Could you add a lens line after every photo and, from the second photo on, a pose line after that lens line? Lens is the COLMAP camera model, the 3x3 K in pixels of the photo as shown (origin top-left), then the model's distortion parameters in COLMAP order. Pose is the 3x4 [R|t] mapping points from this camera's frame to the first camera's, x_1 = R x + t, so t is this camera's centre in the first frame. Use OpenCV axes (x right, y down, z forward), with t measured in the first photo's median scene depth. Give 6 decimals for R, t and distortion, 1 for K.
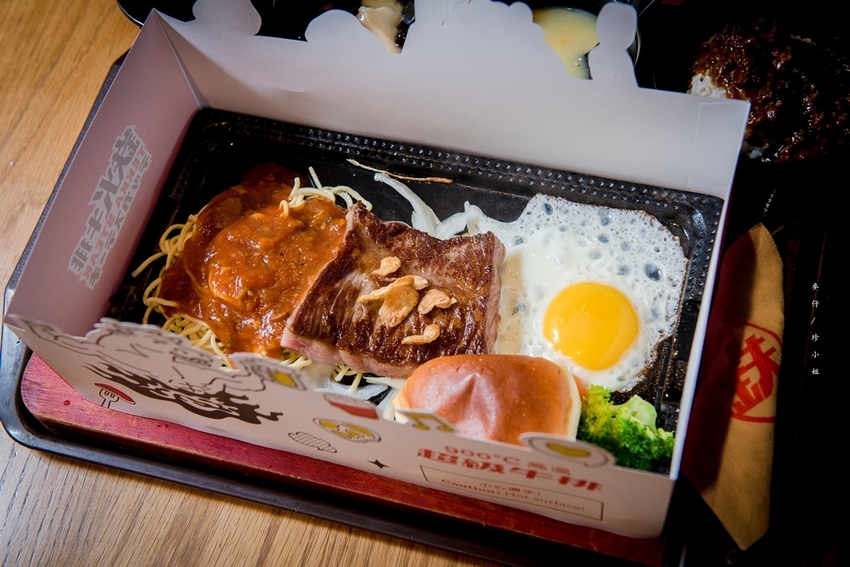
lens RADIAL K [[1222.8, 0, 425.0], [0, 1222.8, 283.5], [0, 0, 1]] dist [0.014942, 0.033265]
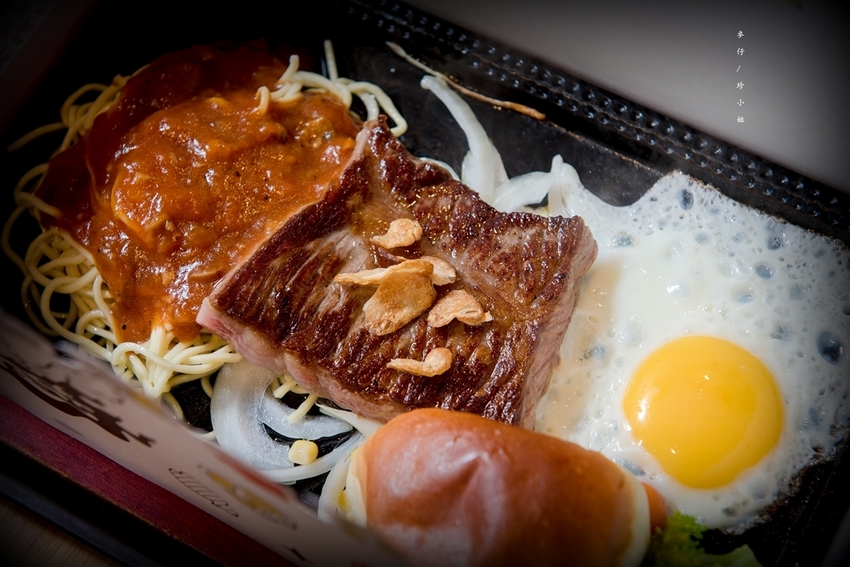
lens RADIAL K [[1701.6, 0, 425.0], [0, 1701.6, 283.5], [0, 0, 1]] dist [0.040490, 0.001157]
pose [[0.968837, 0.234672, -0.079273, 0.054522], [-0.229345, 0.970766, 0.070810, -0.052950], [0.093573, -0.050423, 0.994335, 0.160965]]
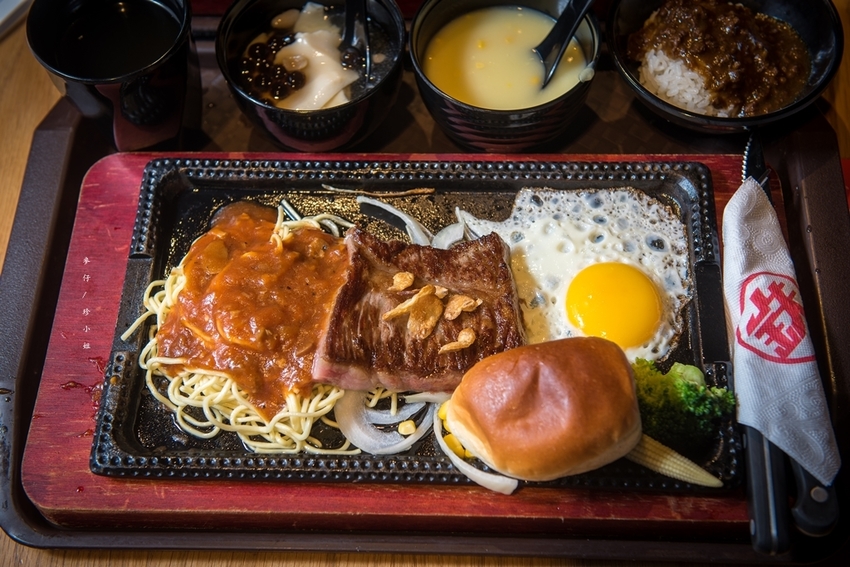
lens RADIAL K [[1222.8, 0, 425.0], [0, 1222.8, 283.5], [0, 0, 1]] dist [0.014942, 0.033265]
pose [[0.965484, -0.167001, 0.199878, -0.205811], [0.180024, 0.982455, -0.048725, 0.038530], [-0.188234, 0.083026, 0.978609, 0.051090]]
